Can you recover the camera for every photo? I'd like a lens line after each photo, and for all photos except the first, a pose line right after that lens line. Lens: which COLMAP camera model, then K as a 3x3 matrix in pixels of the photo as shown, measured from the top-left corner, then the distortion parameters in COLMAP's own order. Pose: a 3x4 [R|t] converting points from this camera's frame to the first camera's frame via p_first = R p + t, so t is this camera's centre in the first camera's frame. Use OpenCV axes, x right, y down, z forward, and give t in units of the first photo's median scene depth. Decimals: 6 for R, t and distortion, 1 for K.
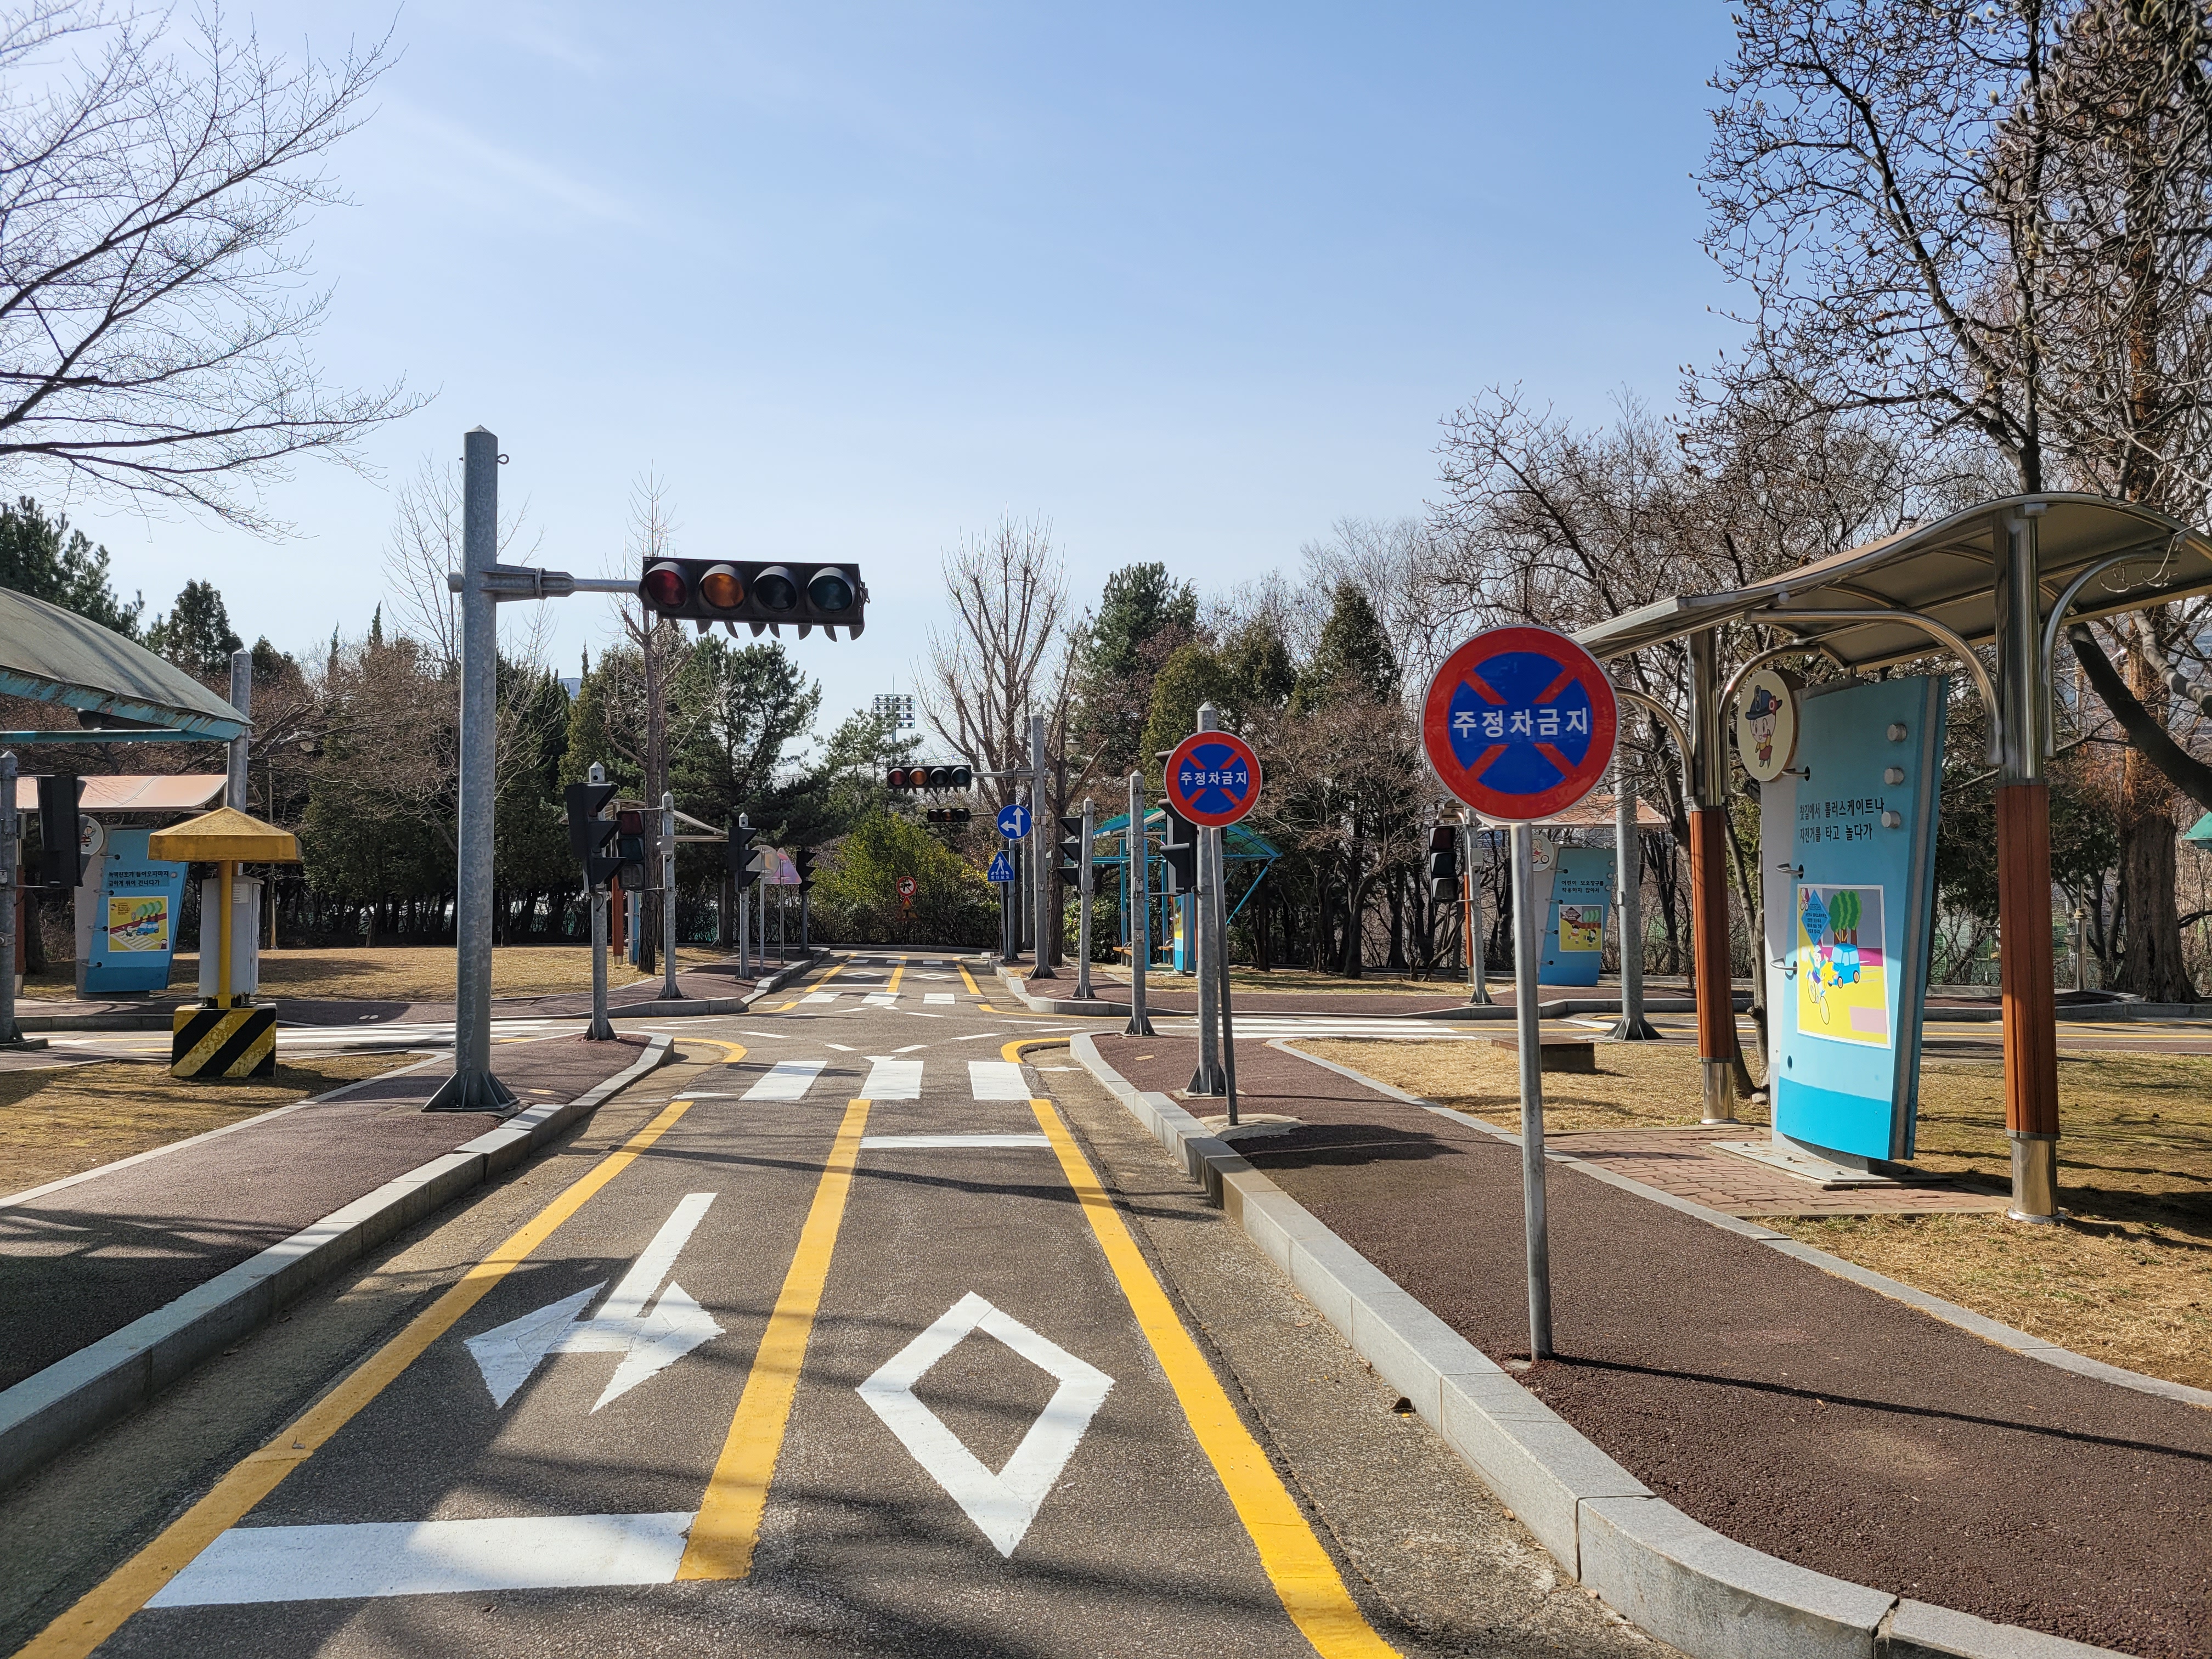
lens RADIAL K [[1648.7, 0, 1091.3], [0, 1648.7, 830.1], [0, 0, 1]] dist [0.072467, -0.051349]
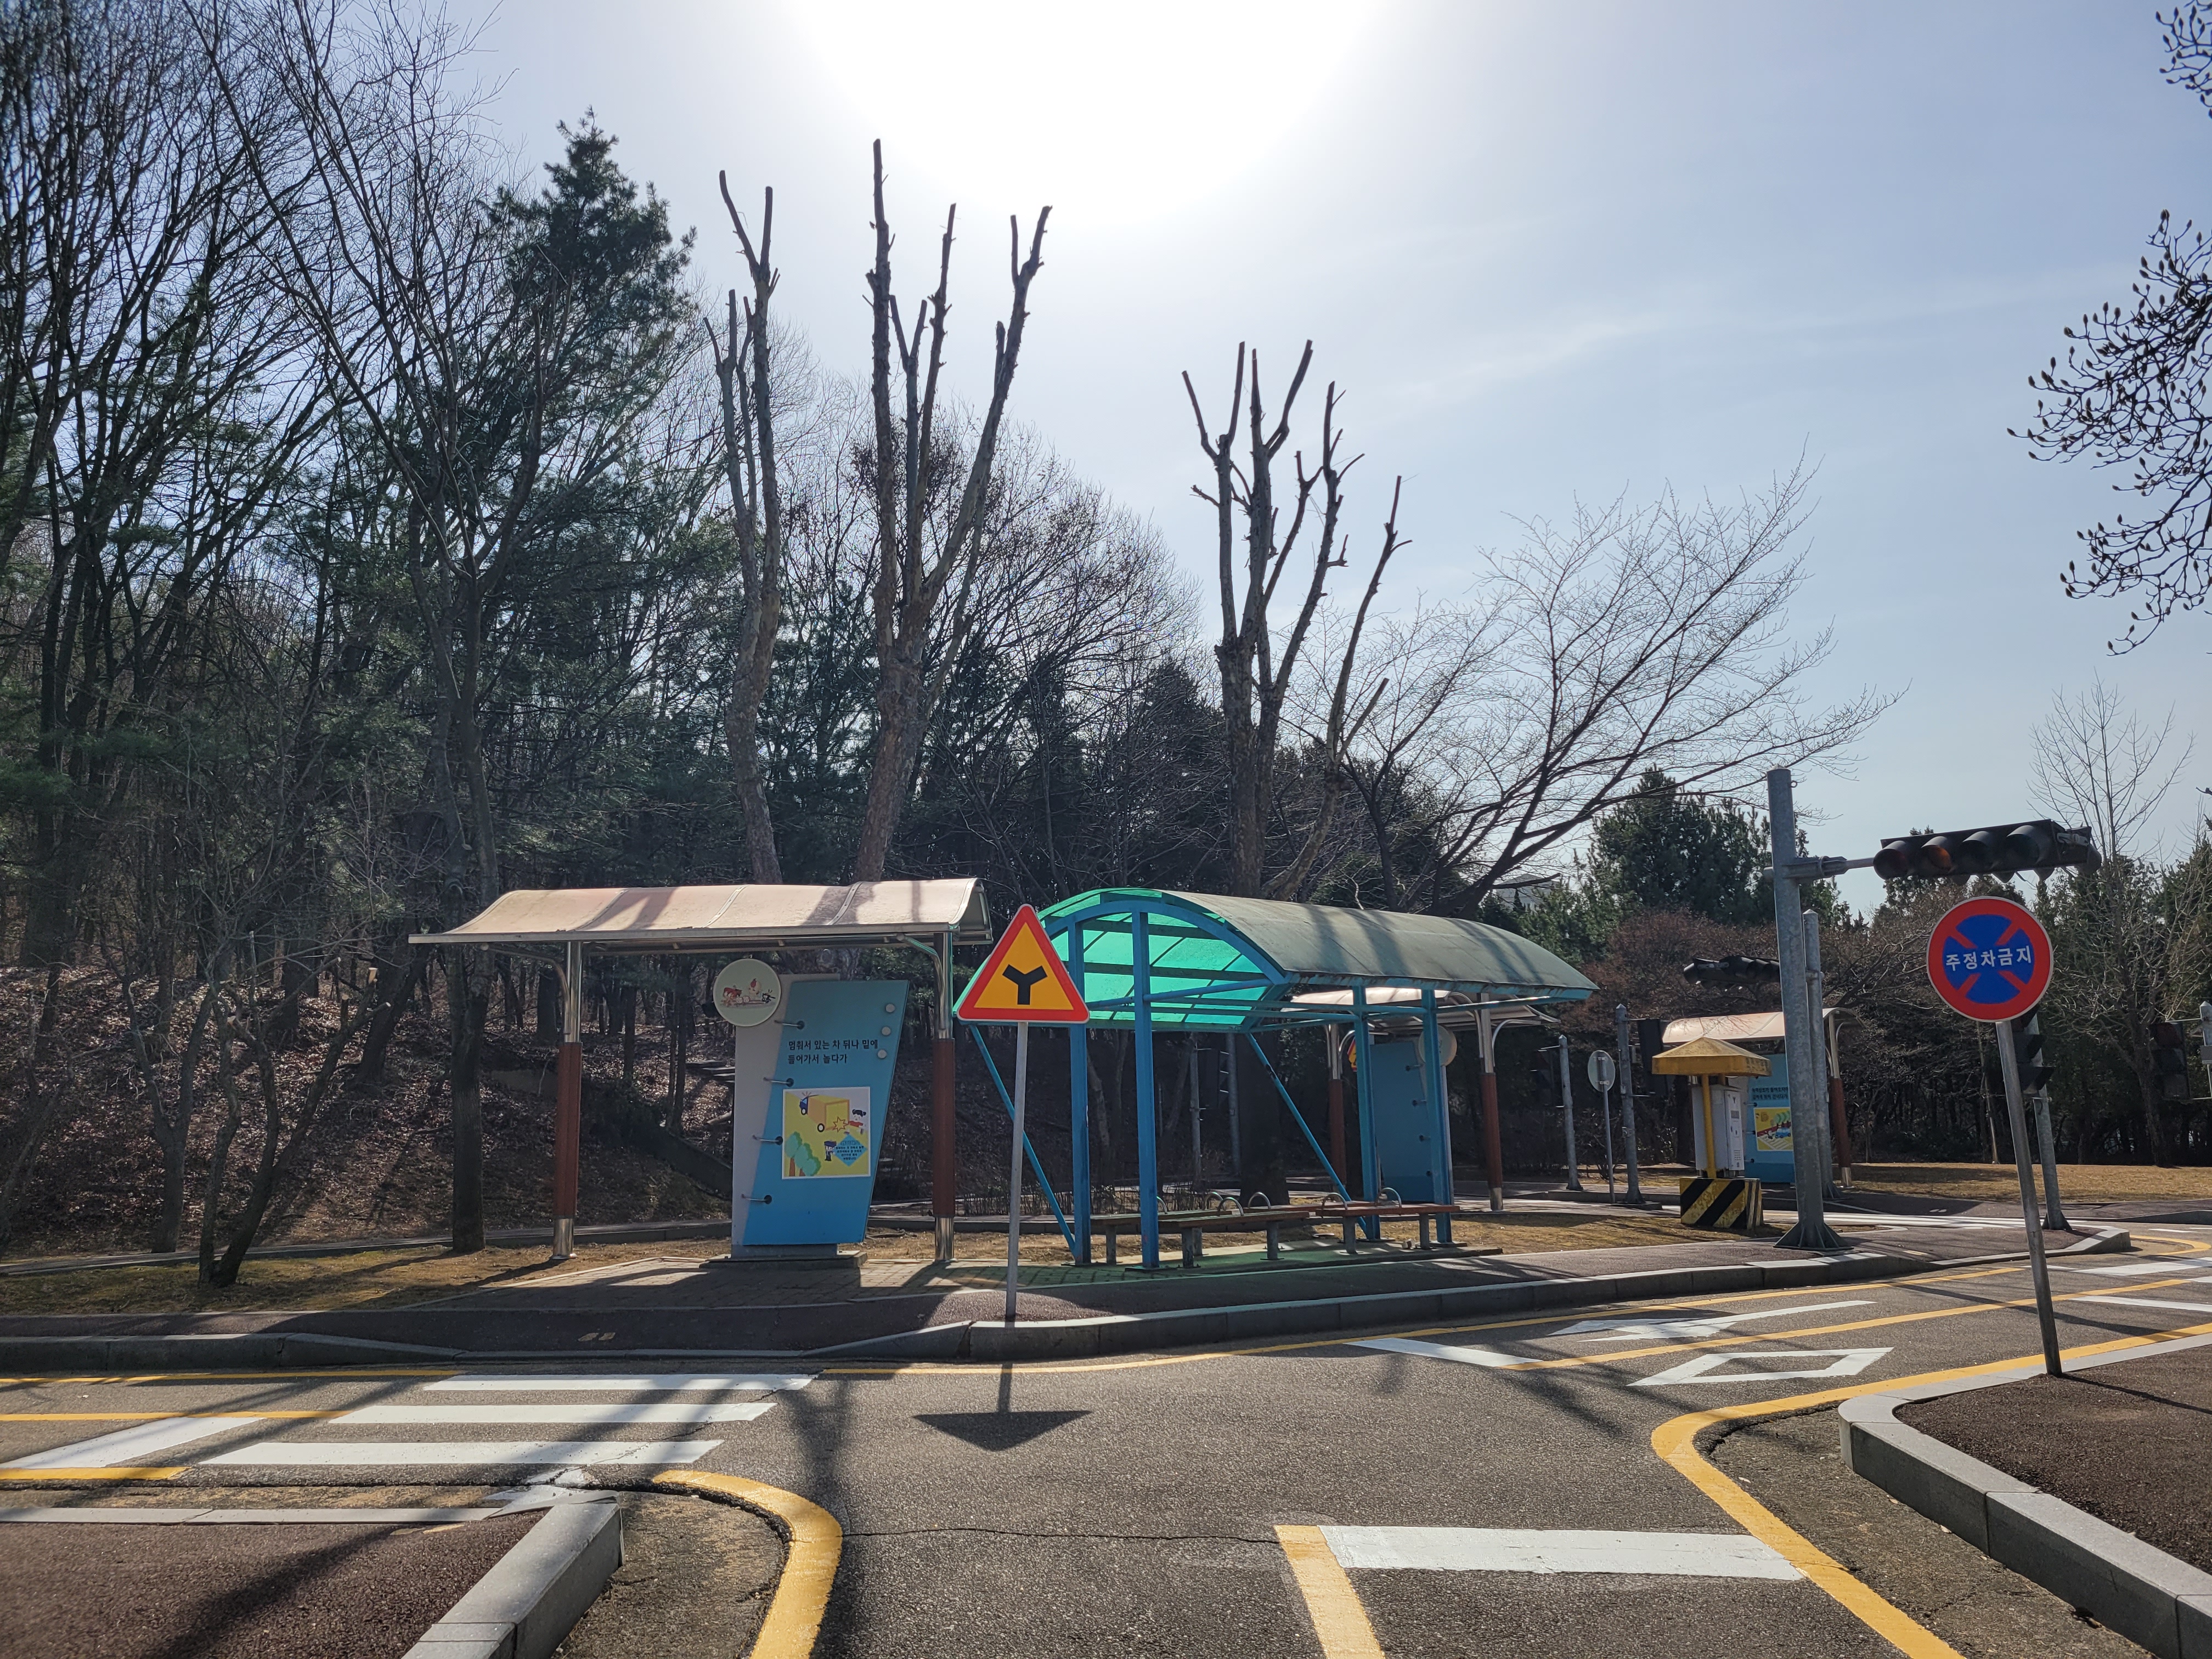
lens RADIAL K [[1648.7, 0, 1091.3], [0, 1648.7, 830.1], [0, 0, 1]] dist [0.072467, -0.051349]
pose [[0.526987, -0.148320, -0.836831, 0.450507], [0.035432, 0.987632, -0.152735, 0.011031], [0.849134, 0.050839, 0.525725, -0.223692]]
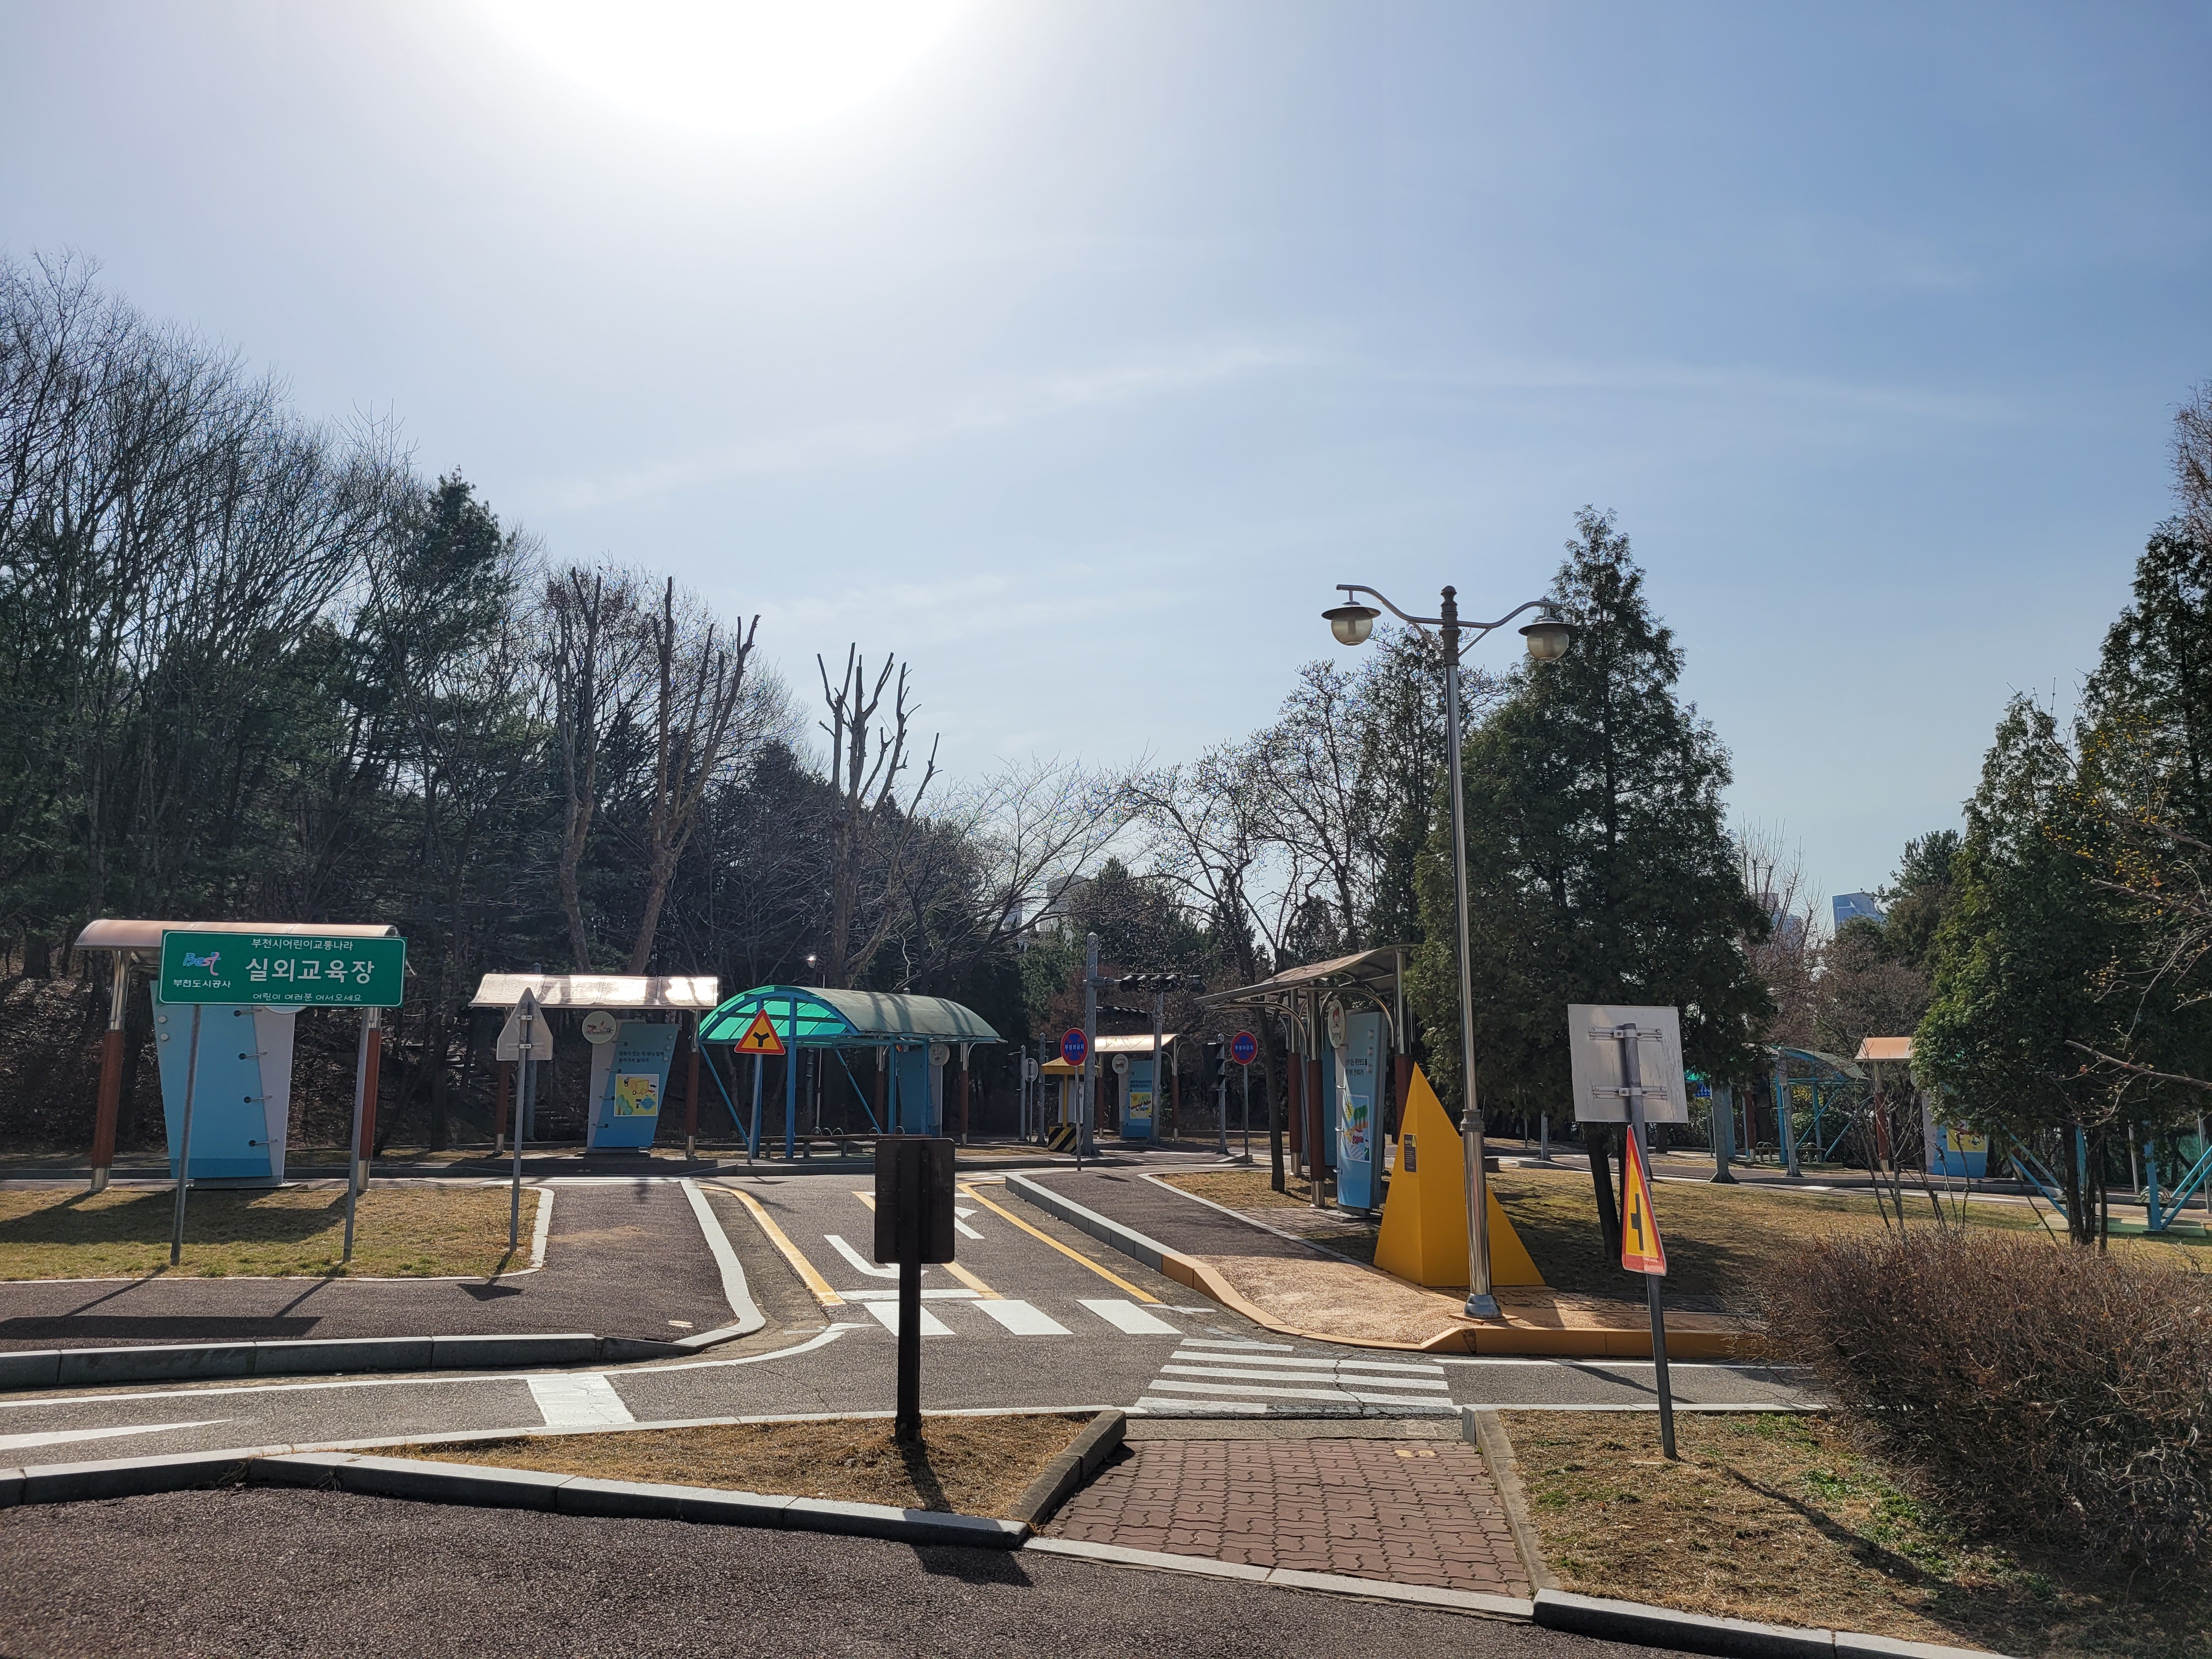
lens RADIAL K [[1648.7, 0, 1091.3], [0, 1648.7, 830.1], [0, 0, 1]] dist [0.072467, -0.051349]
pose [[0.732435, -0.097599, -0.673805, 1.468812], [0.007324, 0.990744, -0.135545, -0.012310], [0.680798, 0.094343, 0.726371, -1.063443]]
